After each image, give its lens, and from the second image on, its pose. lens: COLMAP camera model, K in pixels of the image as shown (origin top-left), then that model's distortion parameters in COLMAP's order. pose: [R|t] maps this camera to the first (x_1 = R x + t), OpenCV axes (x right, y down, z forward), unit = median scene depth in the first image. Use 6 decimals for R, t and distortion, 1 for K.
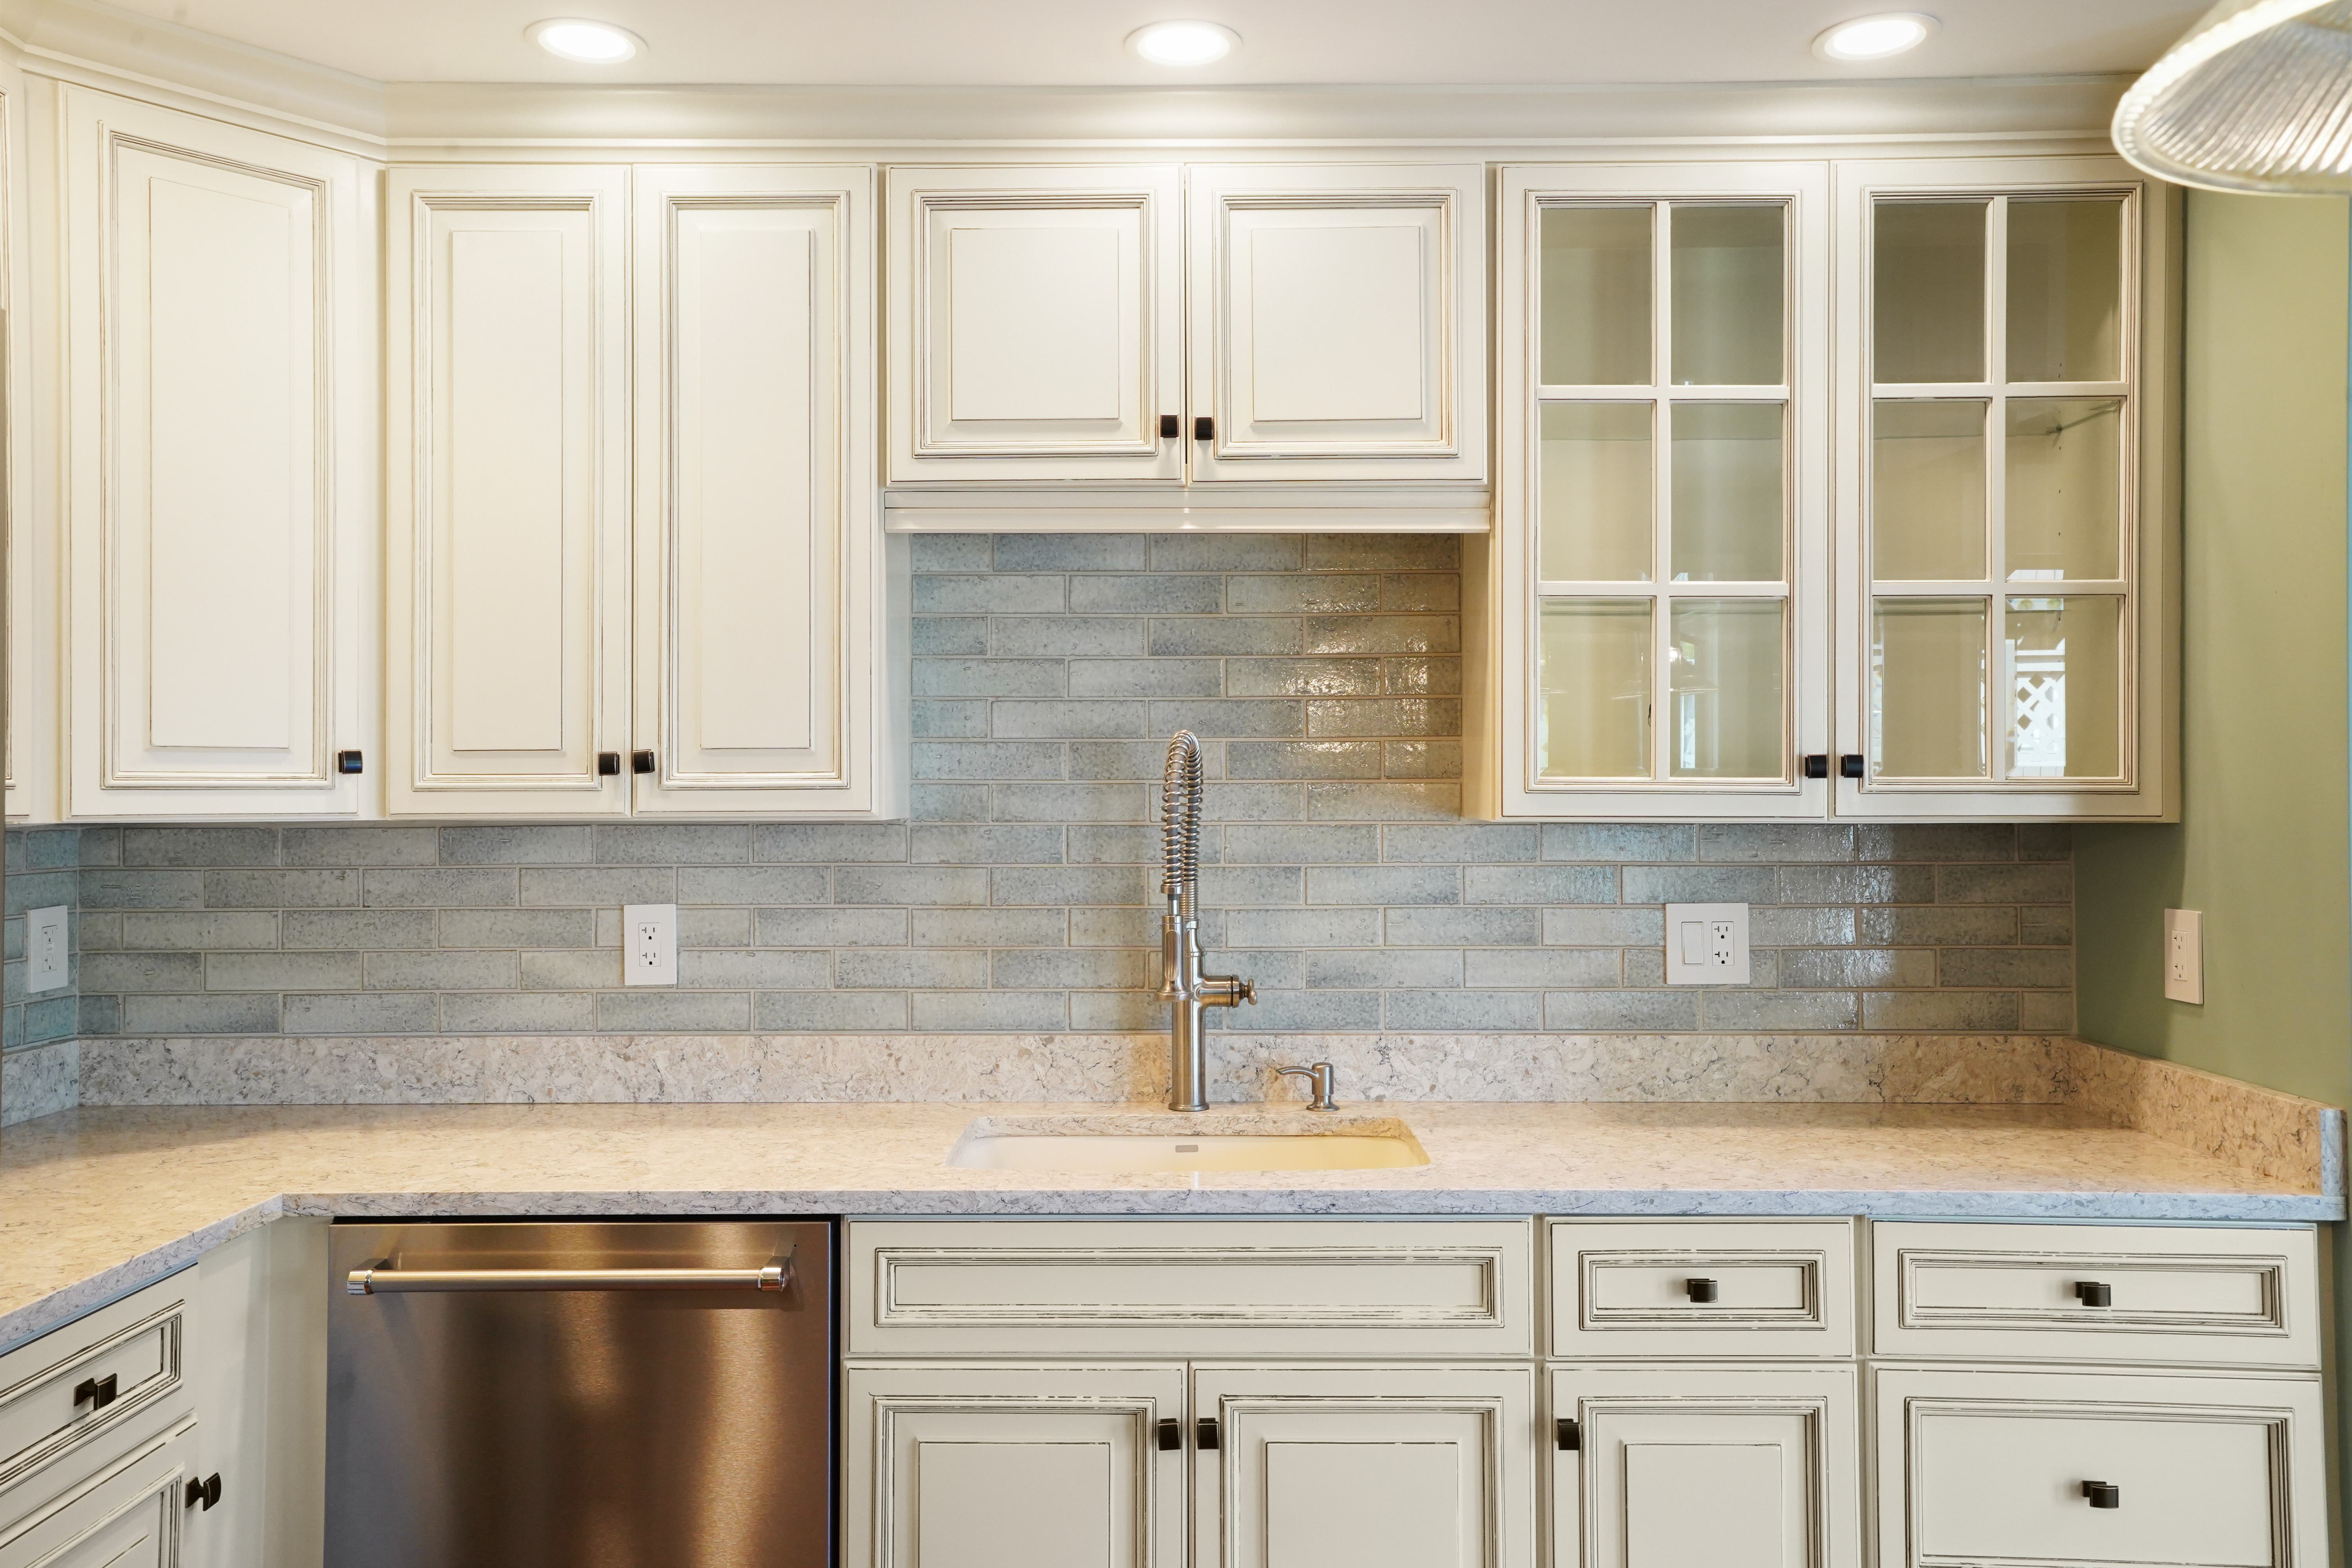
lens RADIAL K [[1819.9, 0, 1158.2], [0, 1819.9, 759.8], [0, 0, 1]] dist [-0.002316, 0.069525]
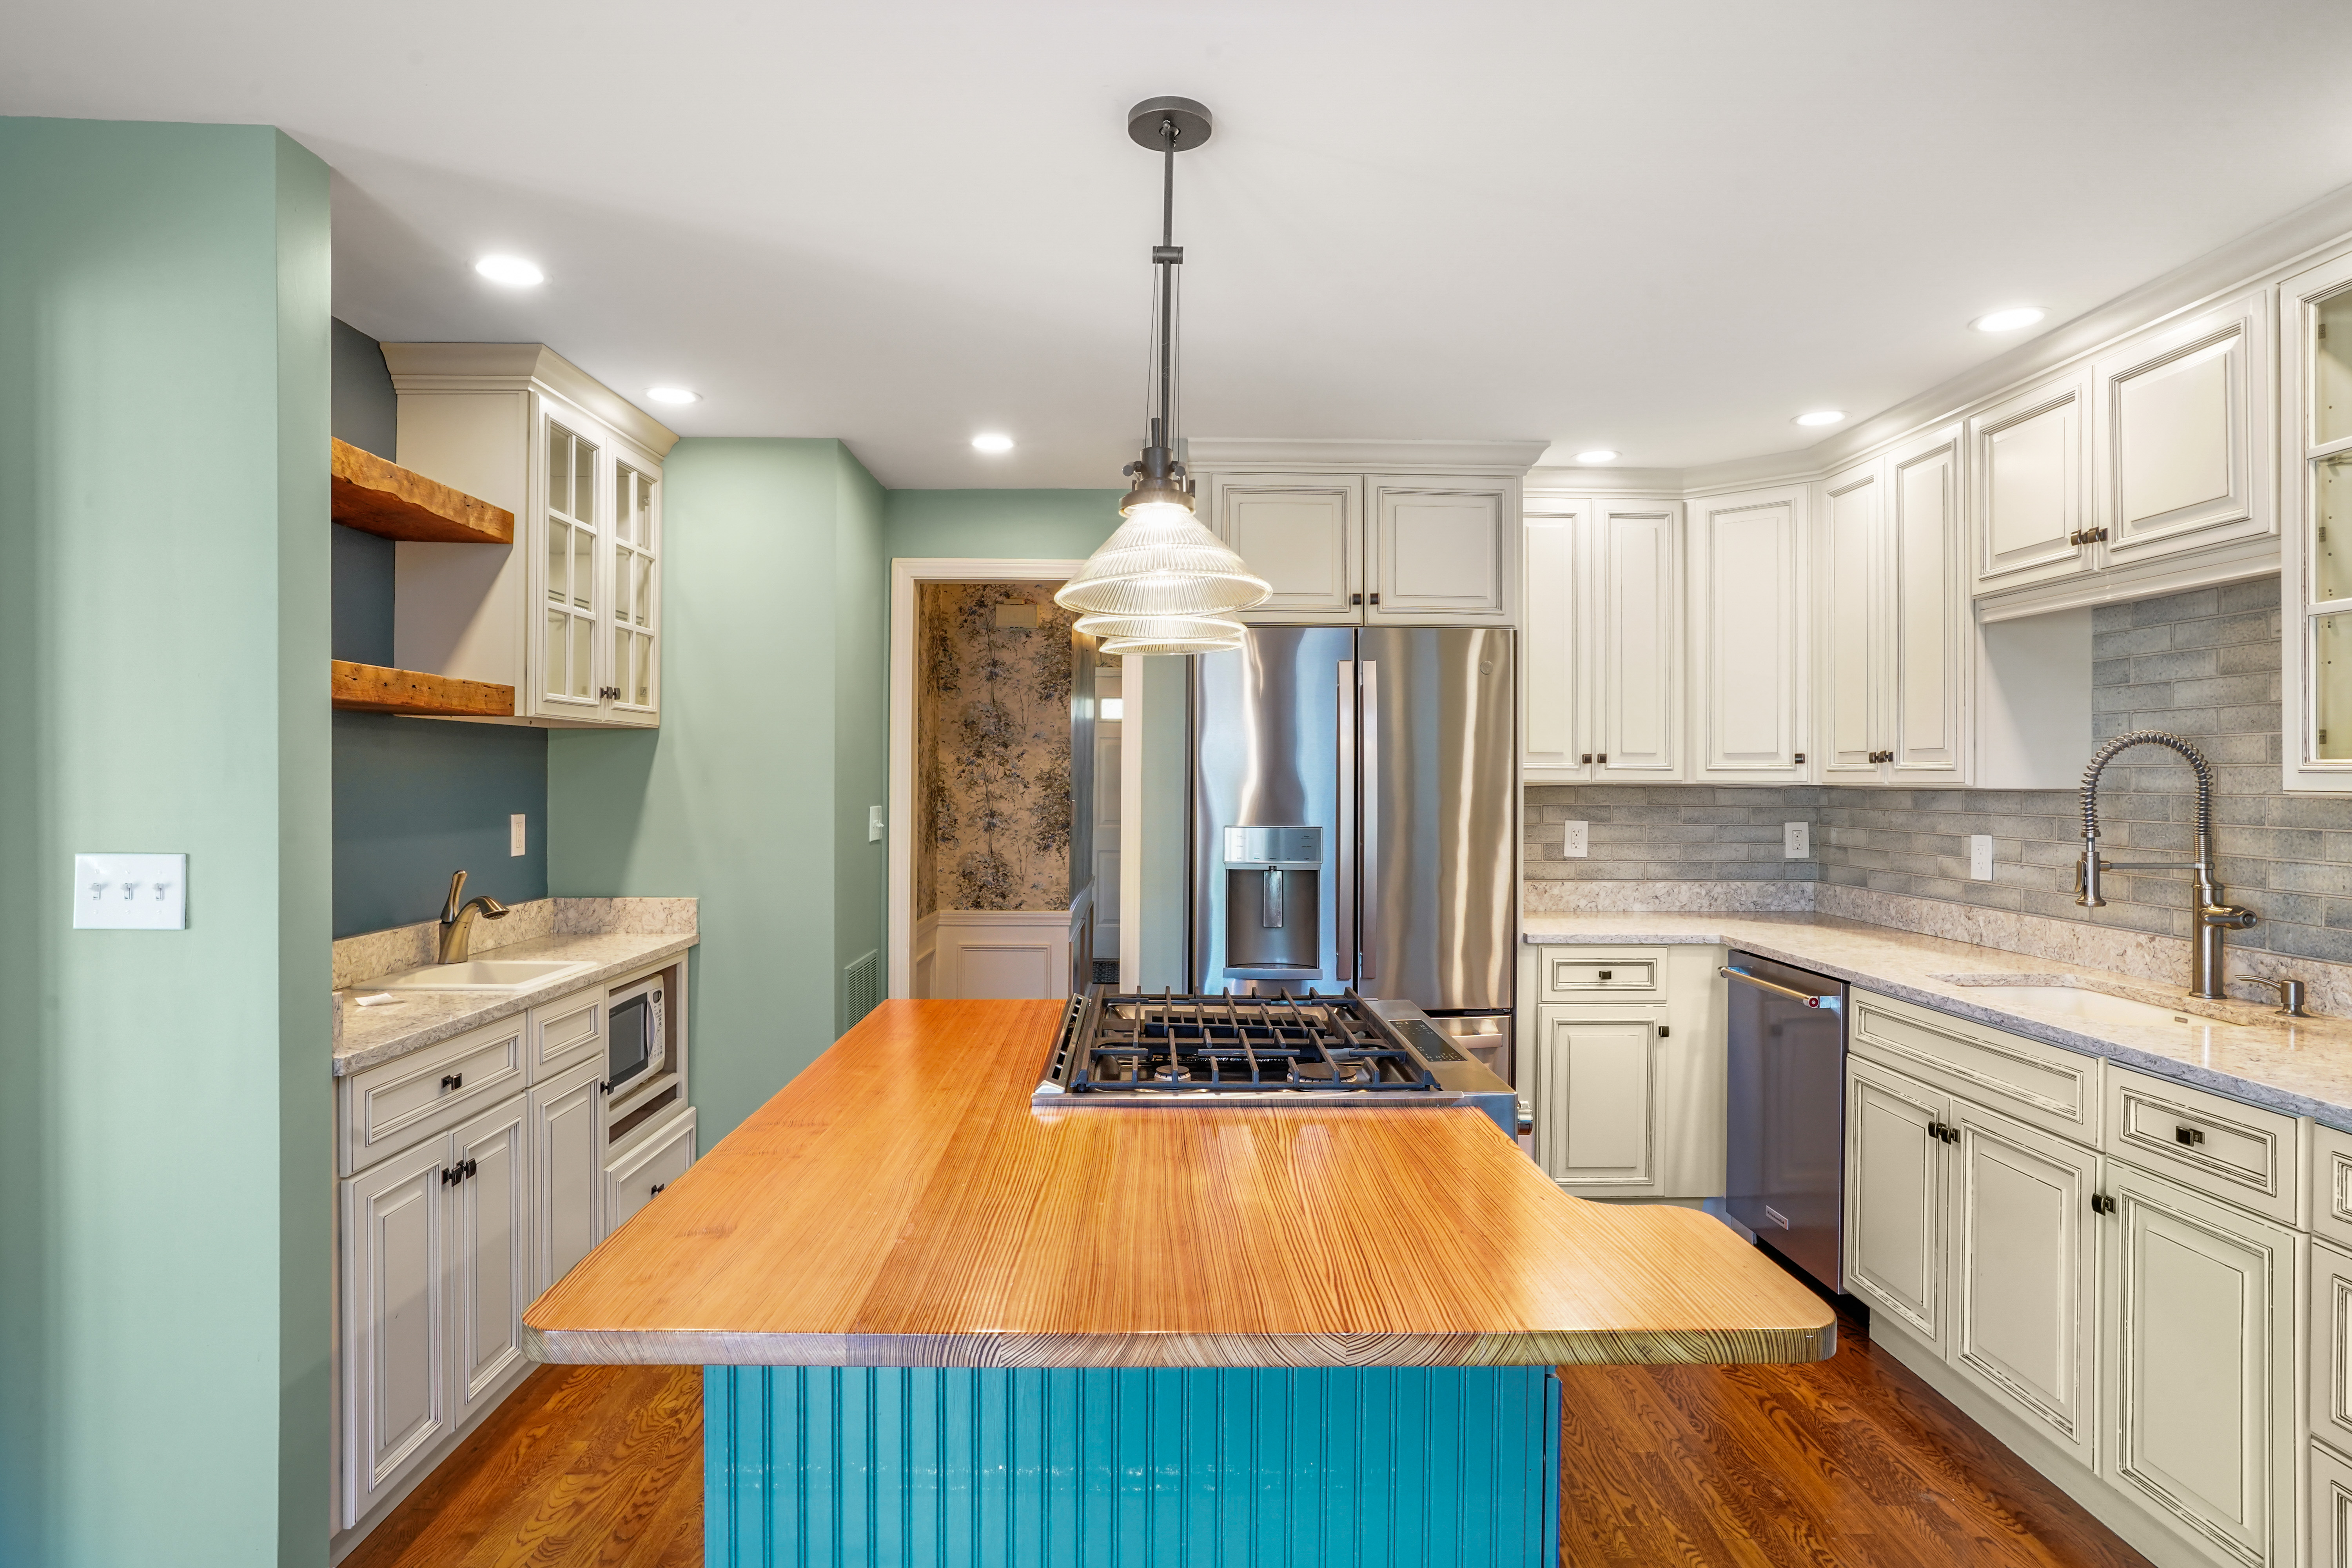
lens RADIAL K [[1281.7, 0, 1168.9], [0, 1281.7, 774.4], [0, 0, 1]] dist [-0.052128, 0.042682]
pose [[0.025058, 0.001848, -0.999684, 0.957432], [0.013726, 0.999903, 0.002192, 0.005801], [0.999592, -0.013776, 0.025030, 0.170139]]
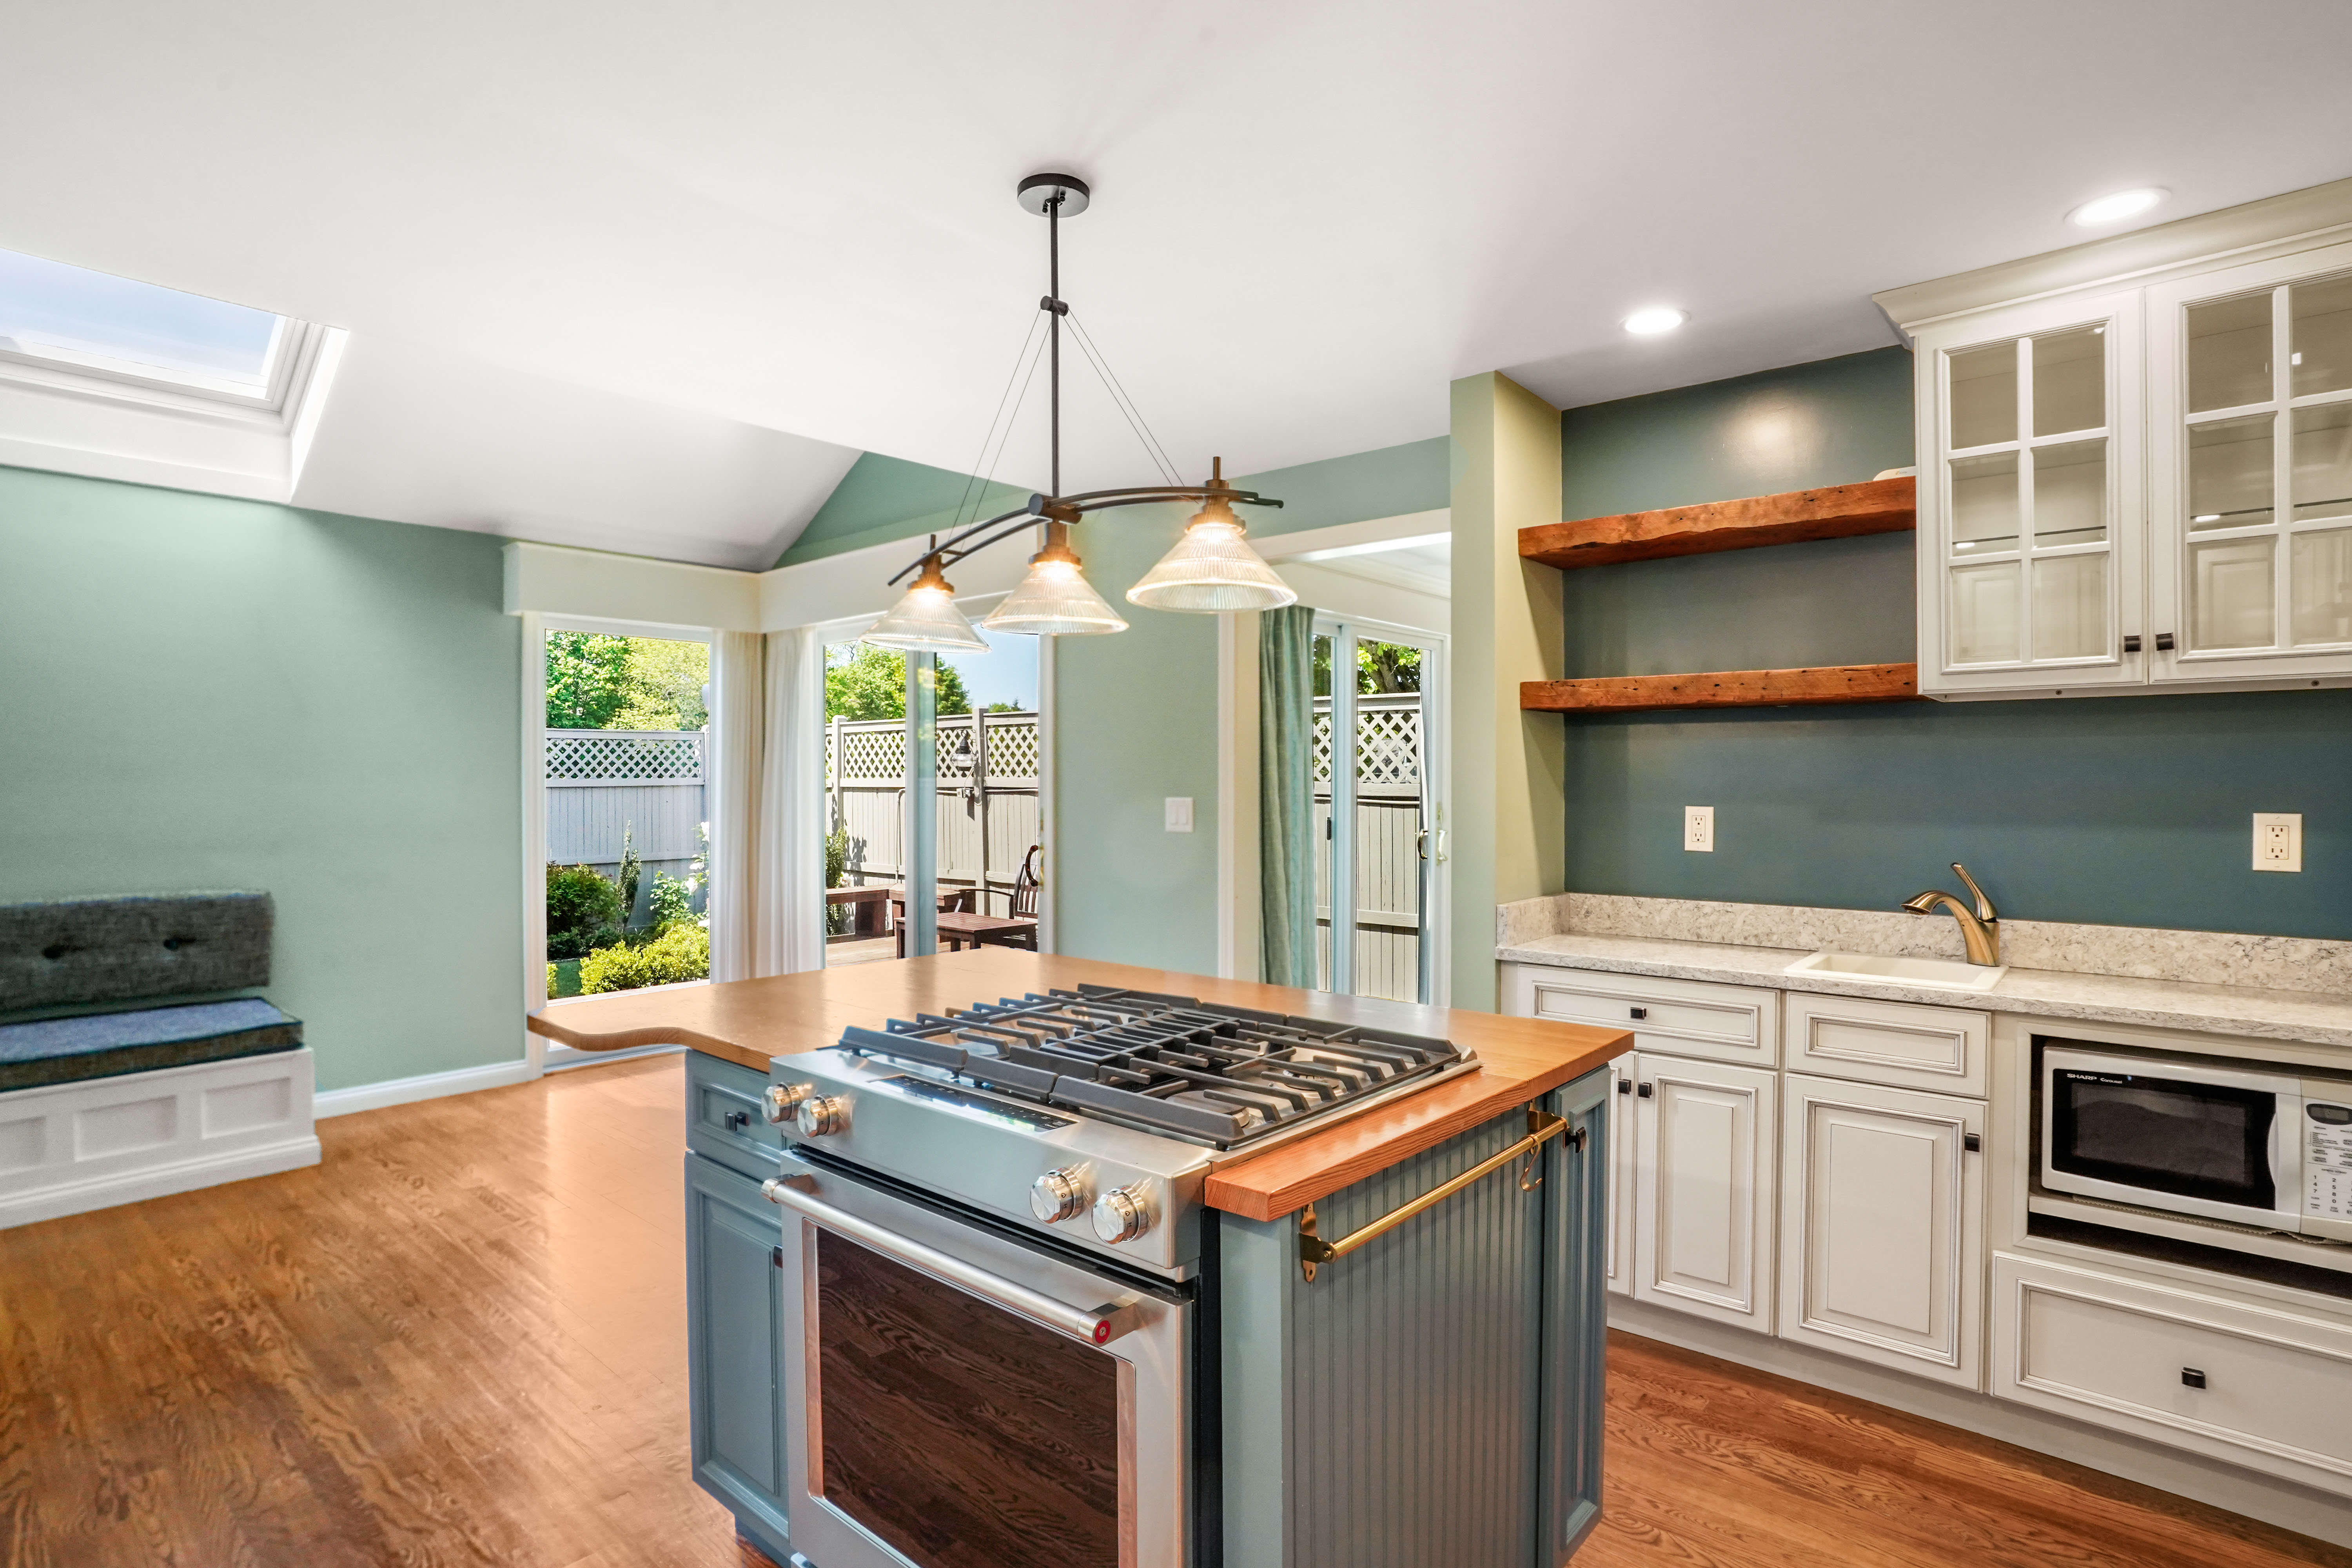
lens RADIAL K [[1186.8, 0, 1176.0], [0, 1186.8, 784.0], [0, 0, 1]] dist [-0.061397, 0.024704]
pose [[-0.763980, -0.000931, 0.645240, -0.248395], [-0.011127, 0.999869, -0.011732, 0.036578], [-0.645145, -0.016143, -0.763890, 0.693140]]
